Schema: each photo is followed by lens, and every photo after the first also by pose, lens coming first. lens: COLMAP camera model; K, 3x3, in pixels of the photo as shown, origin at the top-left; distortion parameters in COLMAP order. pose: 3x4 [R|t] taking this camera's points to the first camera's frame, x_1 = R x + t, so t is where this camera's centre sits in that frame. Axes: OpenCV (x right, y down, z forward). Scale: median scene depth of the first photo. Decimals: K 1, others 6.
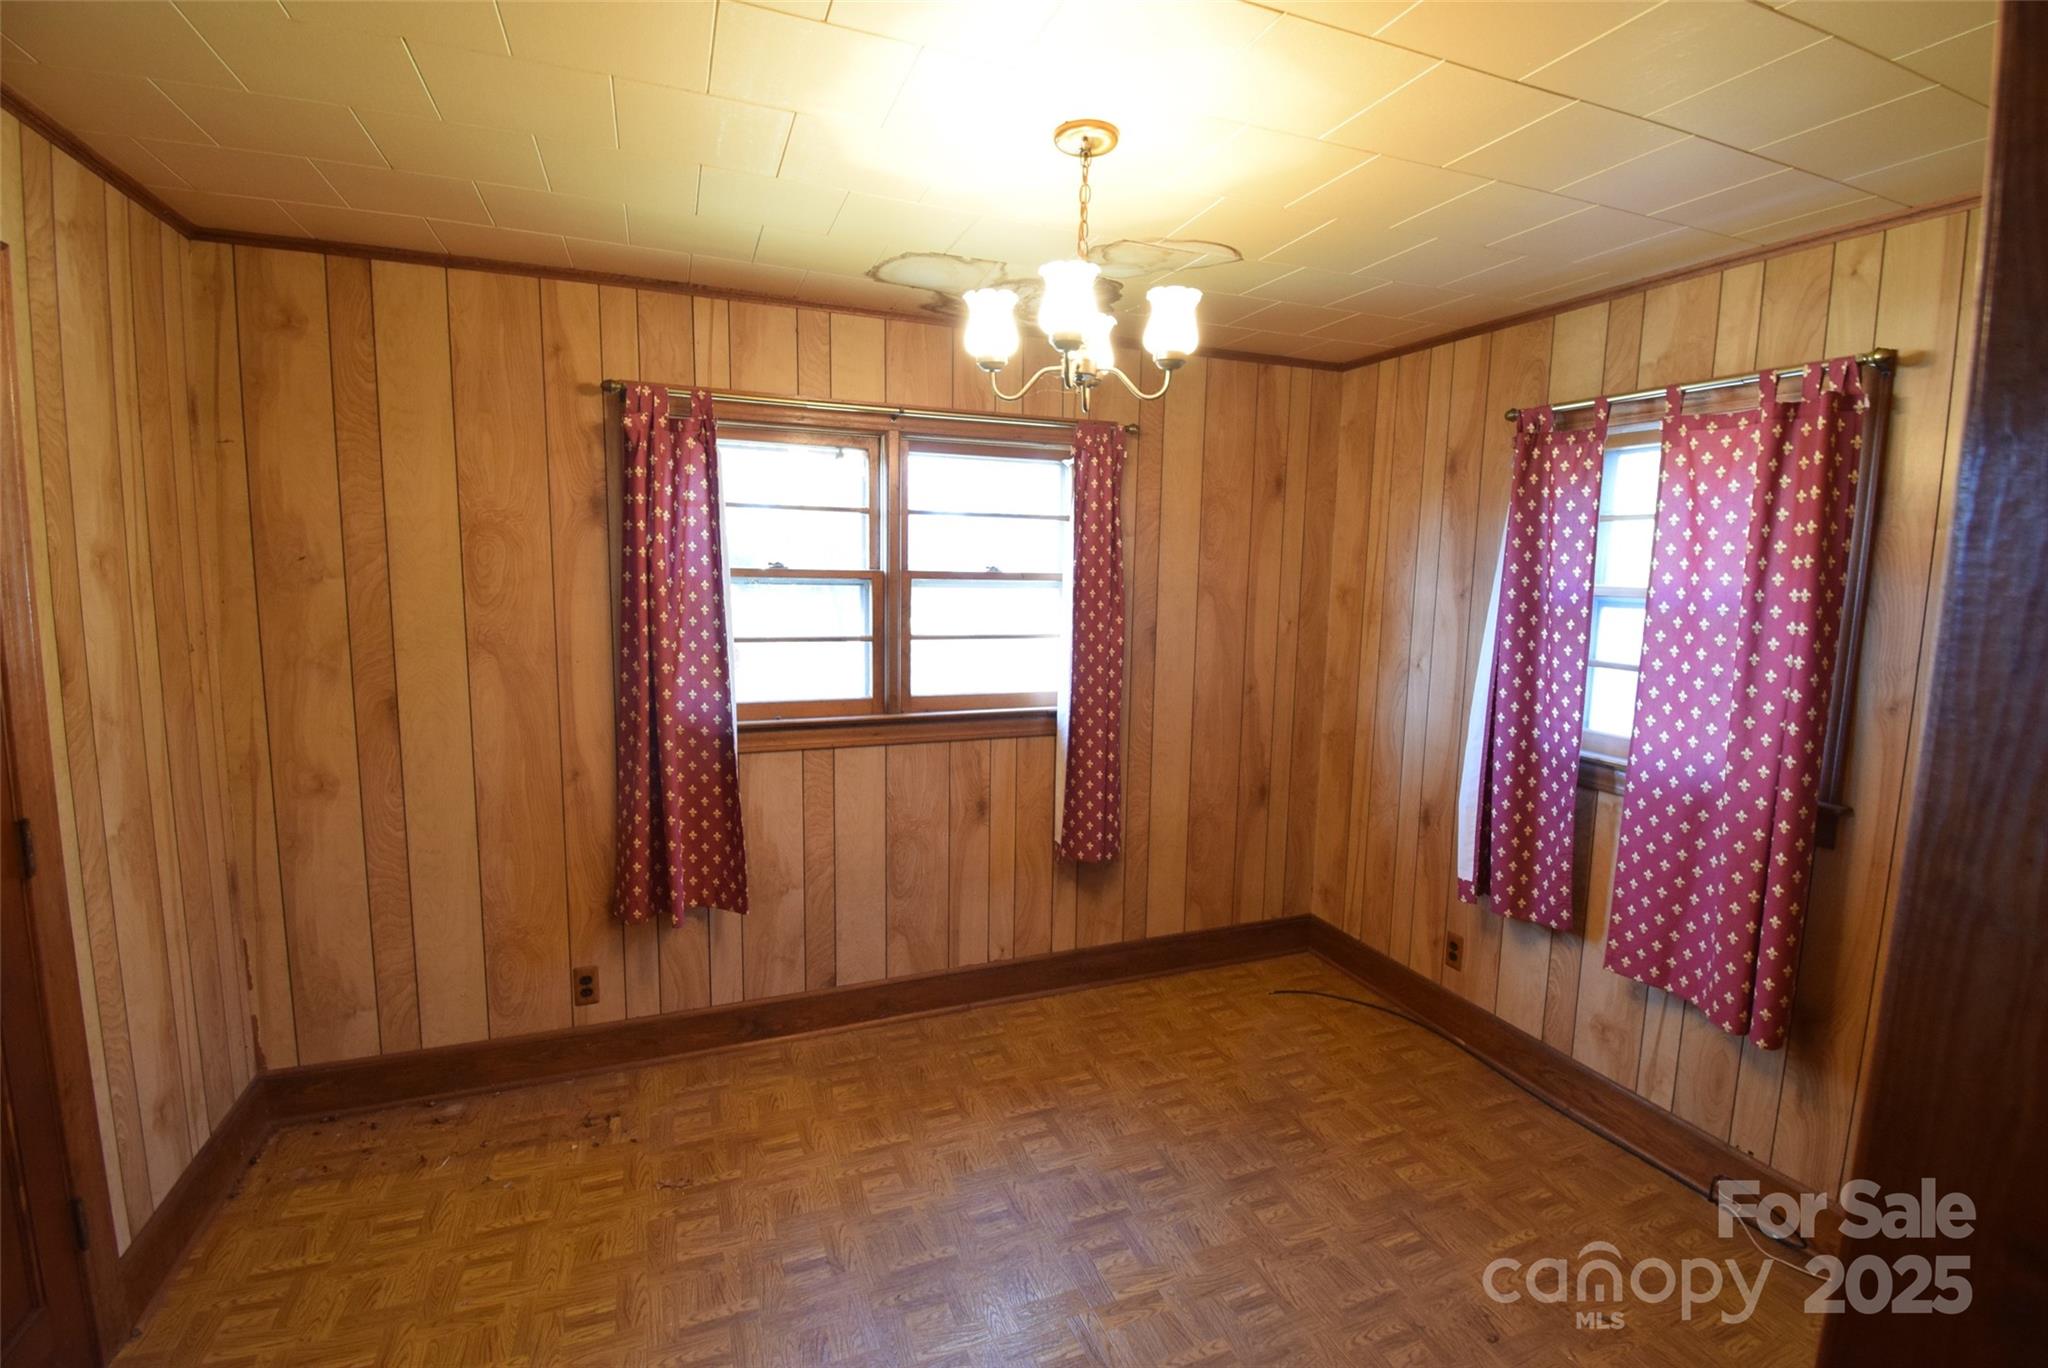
lens RADIAL K [[908.5, 0, 1031.0], [0, 908.5, 675.4], [0, 0, 1]] dist [0.024244, -0.027867]
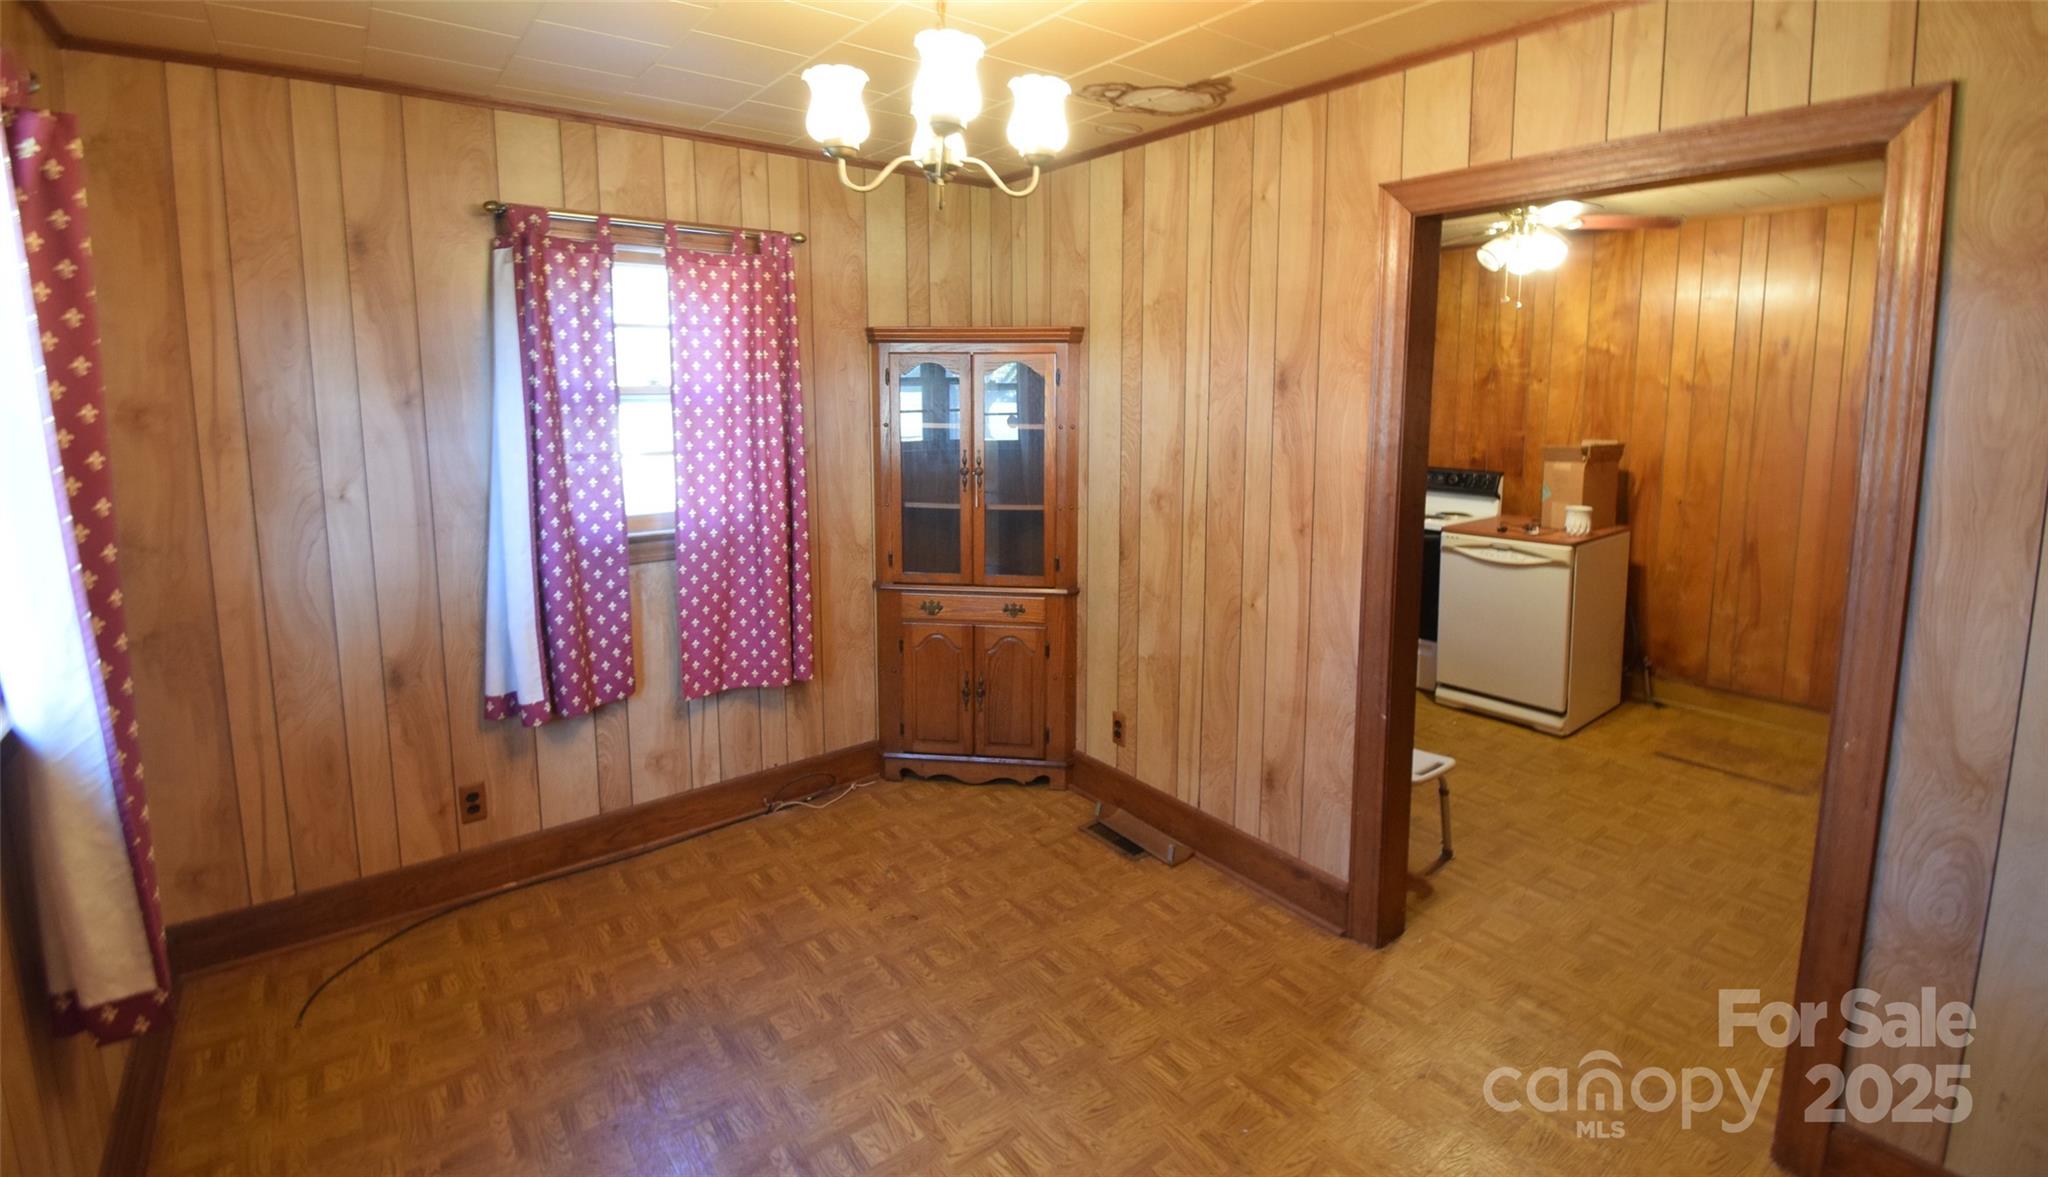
lens RADIAL K [[916.0, 0, 993.0], [0, 916.0, 503.0], [0, 0, 1]] dist [-0.000492, -0.000341]
pose [[-0.249637, -0.139614, 0.958222, -0.569846], [0.120808, 0.977330, 0.173871, -0.092487], [-0.960774, 0.159166, -0.227112, 0.798629]]
